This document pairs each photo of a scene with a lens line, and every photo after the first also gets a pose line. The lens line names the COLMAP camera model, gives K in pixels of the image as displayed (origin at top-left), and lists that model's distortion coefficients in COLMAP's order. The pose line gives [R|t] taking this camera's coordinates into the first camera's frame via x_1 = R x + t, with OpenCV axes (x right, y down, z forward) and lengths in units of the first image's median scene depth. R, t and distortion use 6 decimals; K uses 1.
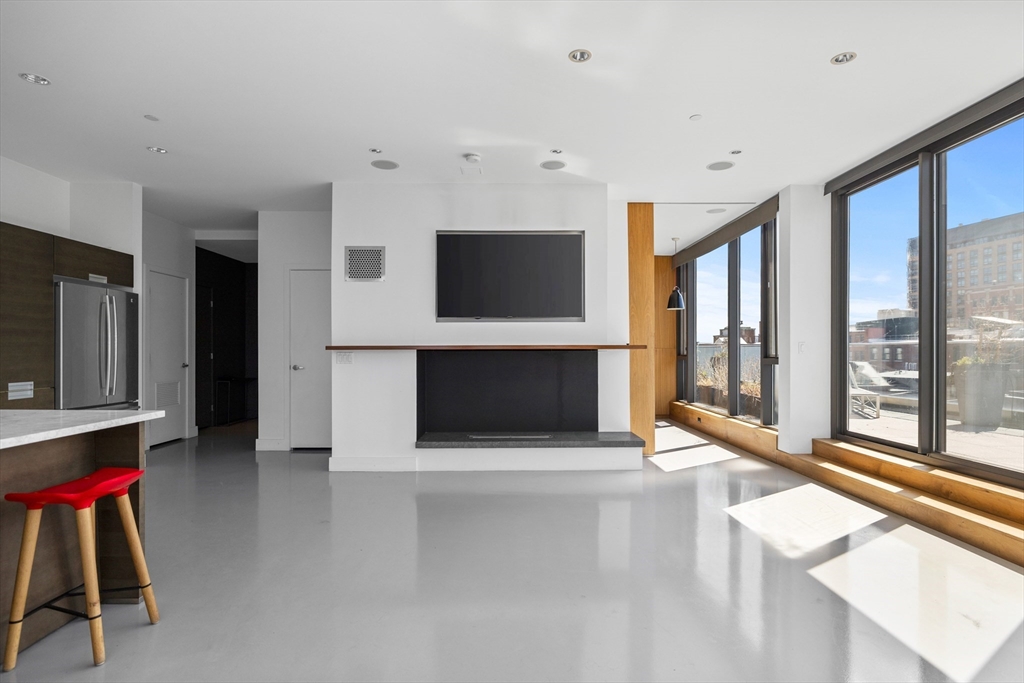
lens RADIAL K [[532.2, 0, 510.4], [0, 532.2, 349.6], [0, 0, 1]] dist [-0.011464, 0.001697]
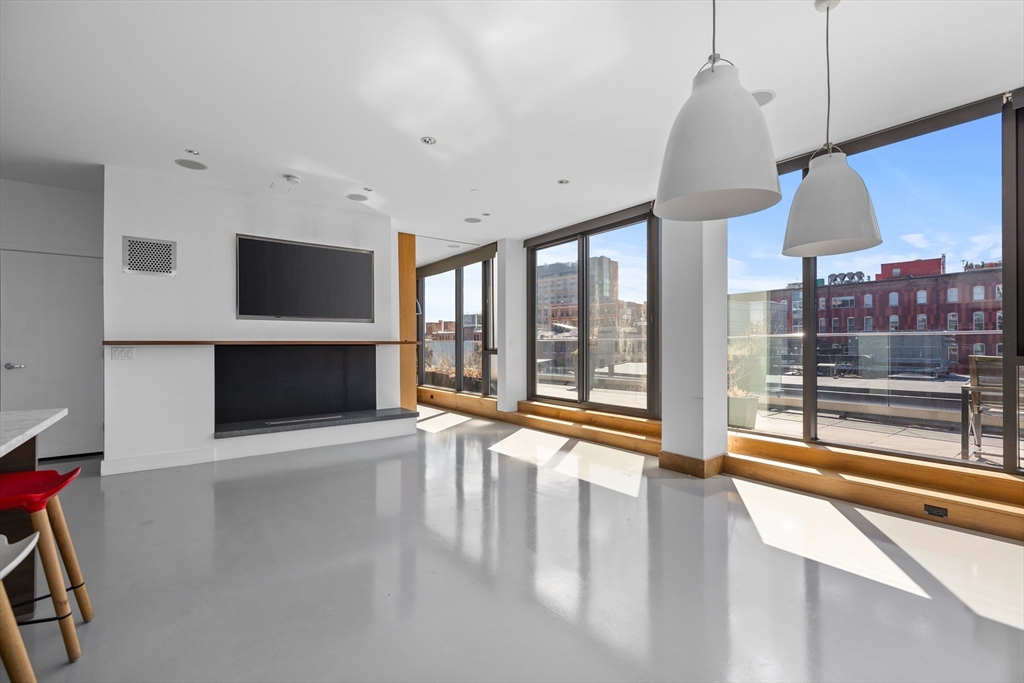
lens RADIAL K [[451.9, 0, 522.3], [0, 451.9, 341.7], [0, 0, 1]] dist [0.007985, -0.000281]
pose [[0.793354, 0.003477, 0.608751, -0.237608], [0.001052, 0.999974, -0.007082, 0.000990], [-0.608760, 0.006259, 0.793330, -0.074116]]
